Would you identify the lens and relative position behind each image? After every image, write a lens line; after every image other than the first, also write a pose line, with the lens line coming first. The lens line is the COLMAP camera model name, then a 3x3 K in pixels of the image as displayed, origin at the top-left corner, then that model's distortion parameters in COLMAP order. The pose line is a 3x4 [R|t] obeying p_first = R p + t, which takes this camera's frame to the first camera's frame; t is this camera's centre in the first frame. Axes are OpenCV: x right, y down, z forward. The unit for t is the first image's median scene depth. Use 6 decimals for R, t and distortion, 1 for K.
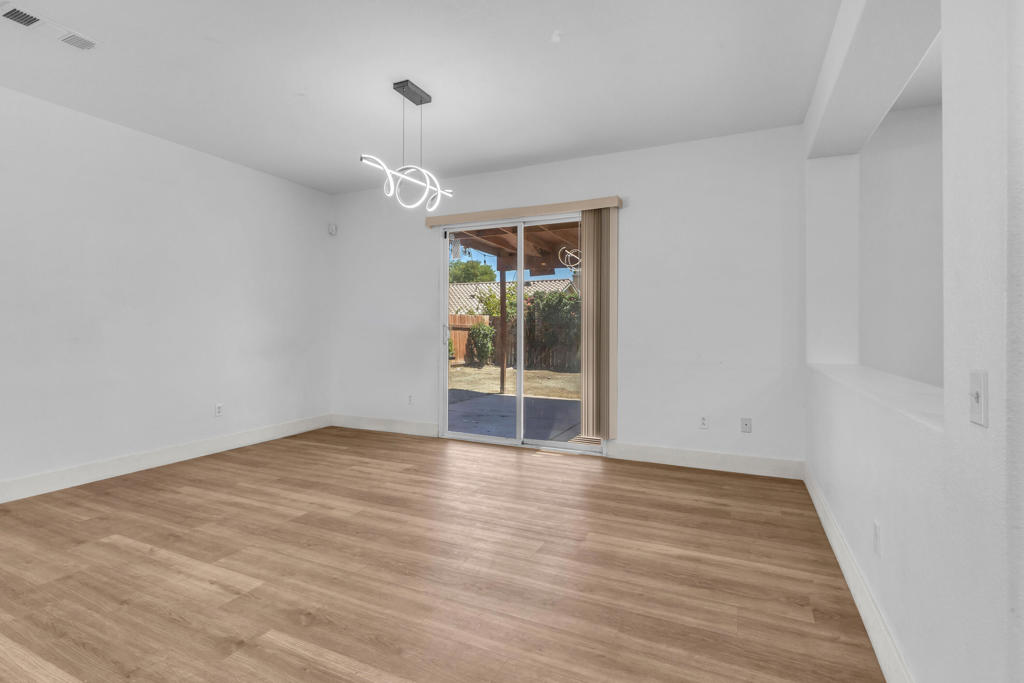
lens RADIAL K [[486.5, 0, 514.8], [0, 486.5, 335.9], [0, 0, 1]] dist [0.006295, -0.001162]
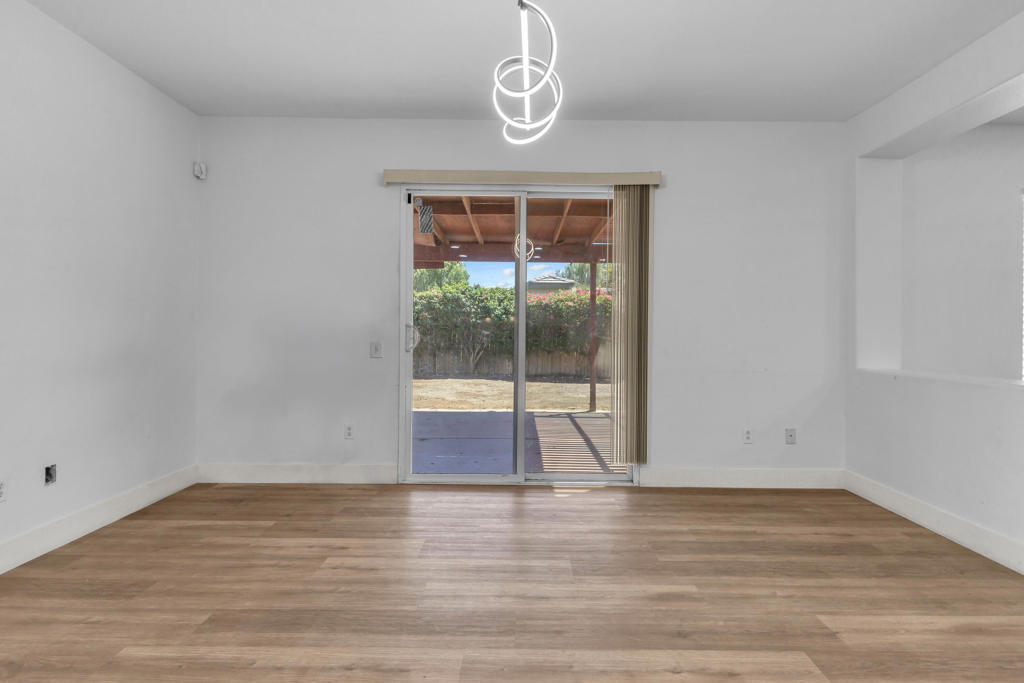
lens RADIAL K [[486.5, 0, 519.8], [0, 486.5, 335.5], [0, 0, 1]] dist [0.006295, -0.001162]
pose [[0.907365, 0.001835, 0.420340, -0.346272], [-0.000106, 0.999991, -0.004136, -0.004447], [-0.420344, 0.003708, 0.907357, 0.333990]]
